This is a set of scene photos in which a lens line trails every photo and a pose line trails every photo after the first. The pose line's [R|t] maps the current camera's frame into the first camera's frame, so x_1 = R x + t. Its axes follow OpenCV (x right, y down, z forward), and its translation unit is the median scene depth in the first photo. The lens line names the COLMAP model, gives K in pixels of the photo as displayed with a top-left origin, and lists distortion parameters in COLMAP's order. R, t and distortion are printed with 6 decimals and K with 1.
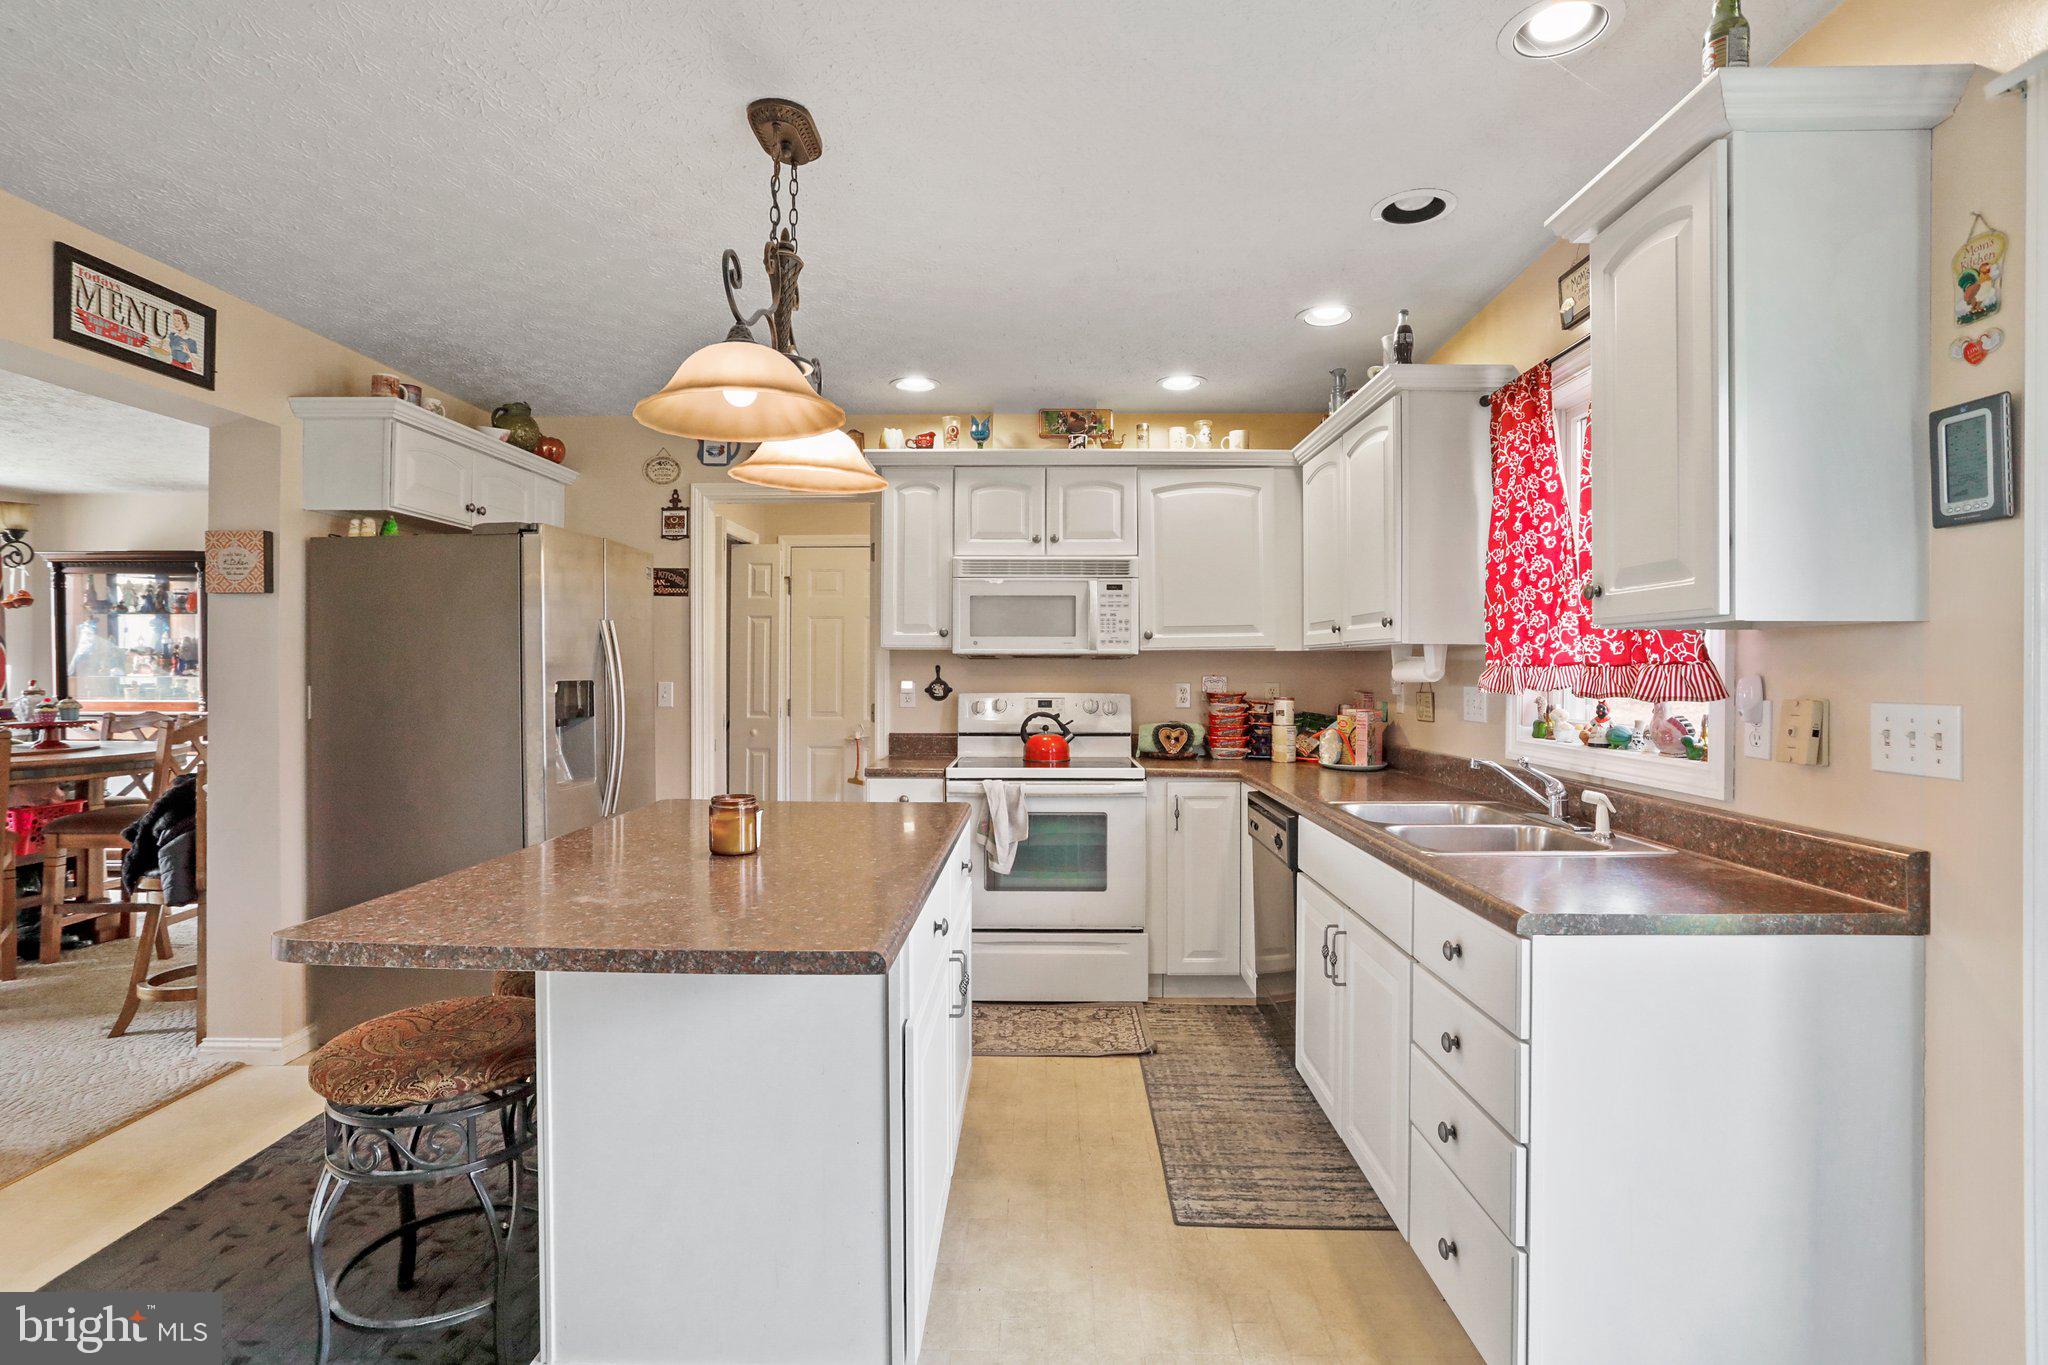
lens RADIAL K [[1012.4, 0, 993.1], [0, 1012.4, 671.2], [0, 0, 1]] dist [-0.038246, 0.021060]
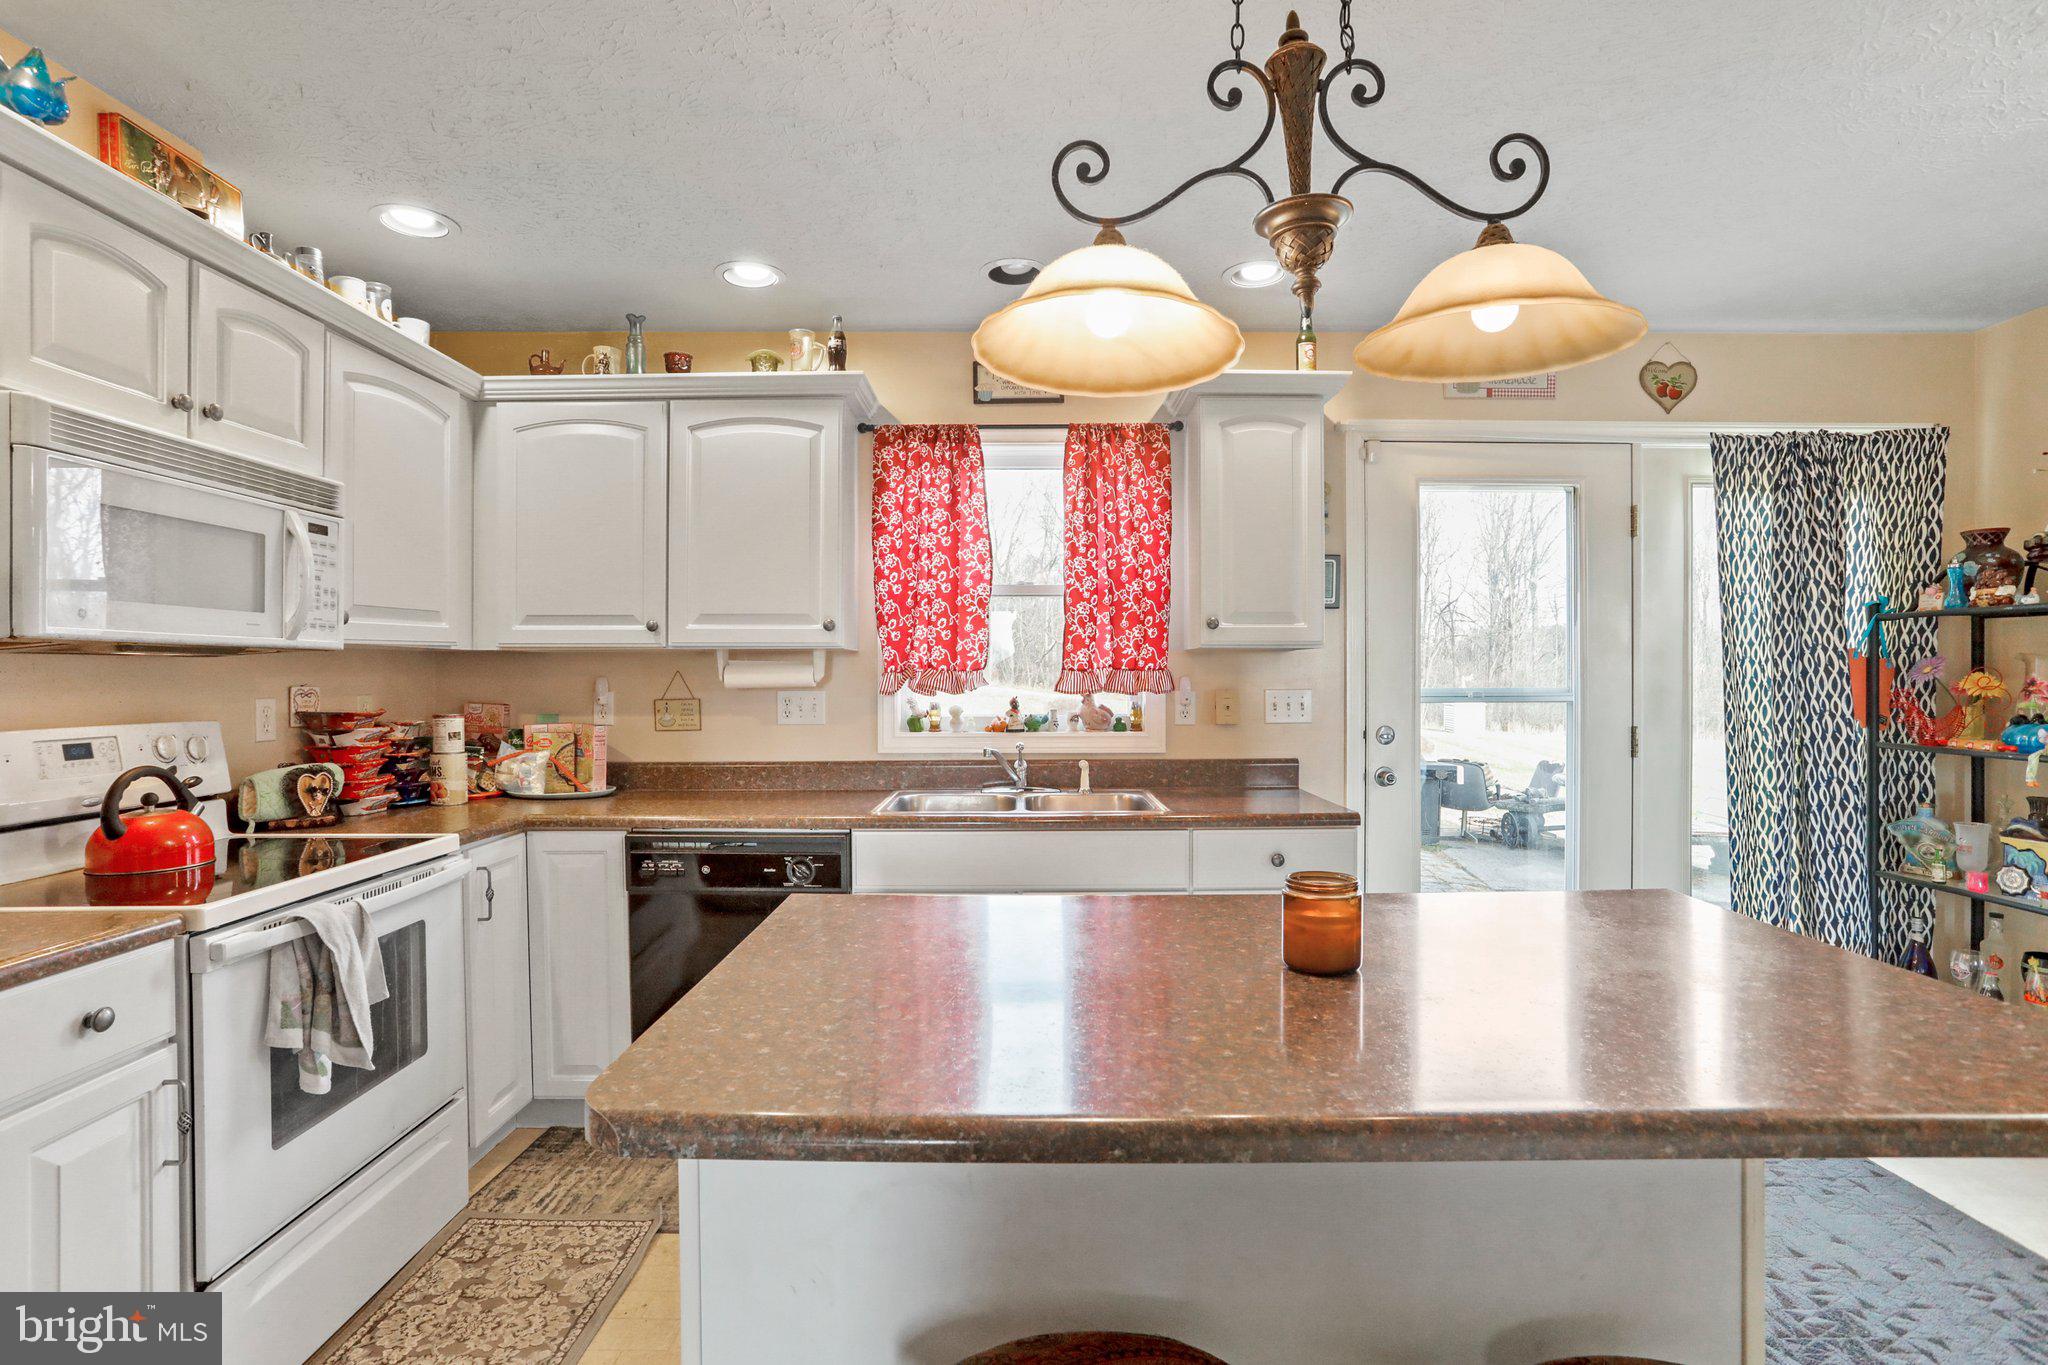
lens RADIAL K [[1012.4, 0, 1009.7], [0, 1012.4, 681.0], [0, 0, 1]] dist [-0.038246, 0.021060]
pose [[-0.042681, -0.005194, 0.999075, -0.482333], [0.004677, 0.999974, 0.005399, 0.000199], [-0.999078, 0.004903, -0.042656, 0.687179]]
